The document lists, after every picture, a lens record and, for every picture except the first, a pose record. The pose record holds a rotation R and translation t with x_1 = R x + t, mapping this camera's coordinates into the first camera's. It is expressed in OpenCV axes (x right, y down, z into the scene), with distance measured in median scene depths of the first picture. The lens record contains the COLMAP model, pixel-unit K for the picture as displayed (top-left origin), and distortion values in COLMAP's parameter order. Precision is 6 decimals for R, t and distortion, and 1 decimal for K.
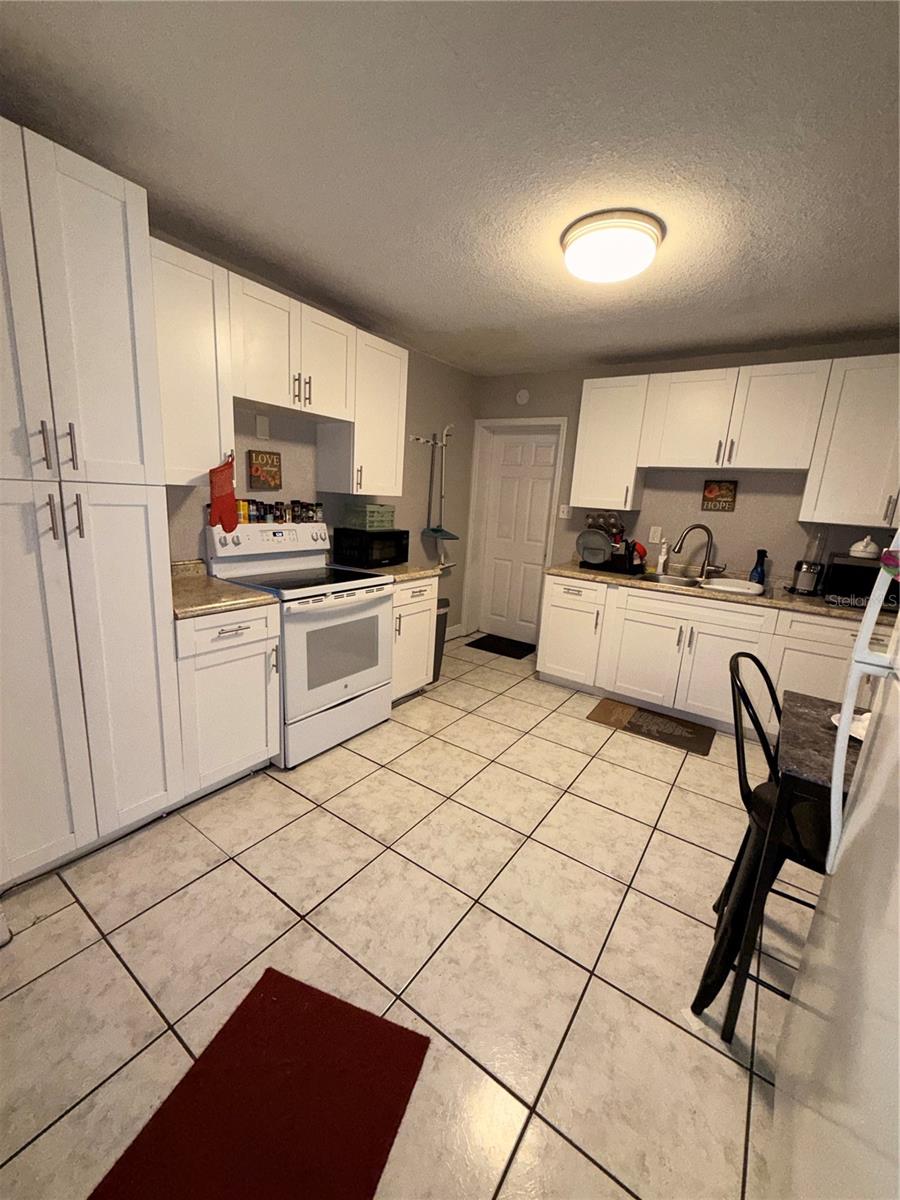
lens RADIAL K [[480.9, 0, 448.6], [0, 480.9, 599.6], [0, 0, 1]] dist [0.001412, -0.000083]
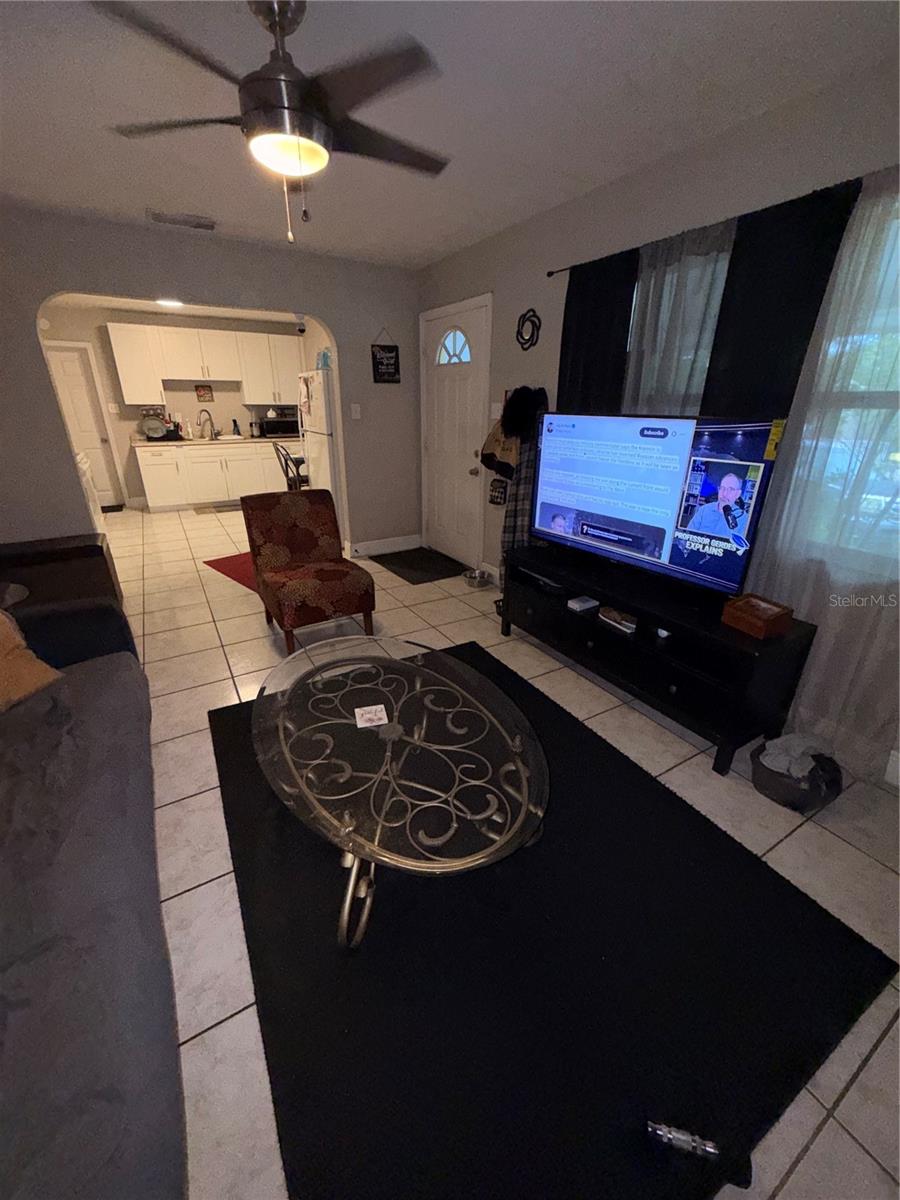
lens RADIAL K [[480.9, 0, 448.7], [0, 480.9, 601.1], [0, 0, 1]] dist [0.001412, -0.000083]
pose [[0.413585, -0.403879, 0.815984, -1.040377], [0.214588, 0.914220, 0.343736, 0.107508], [-0.884816, 0.032936, 0.464775, -0.832976]]
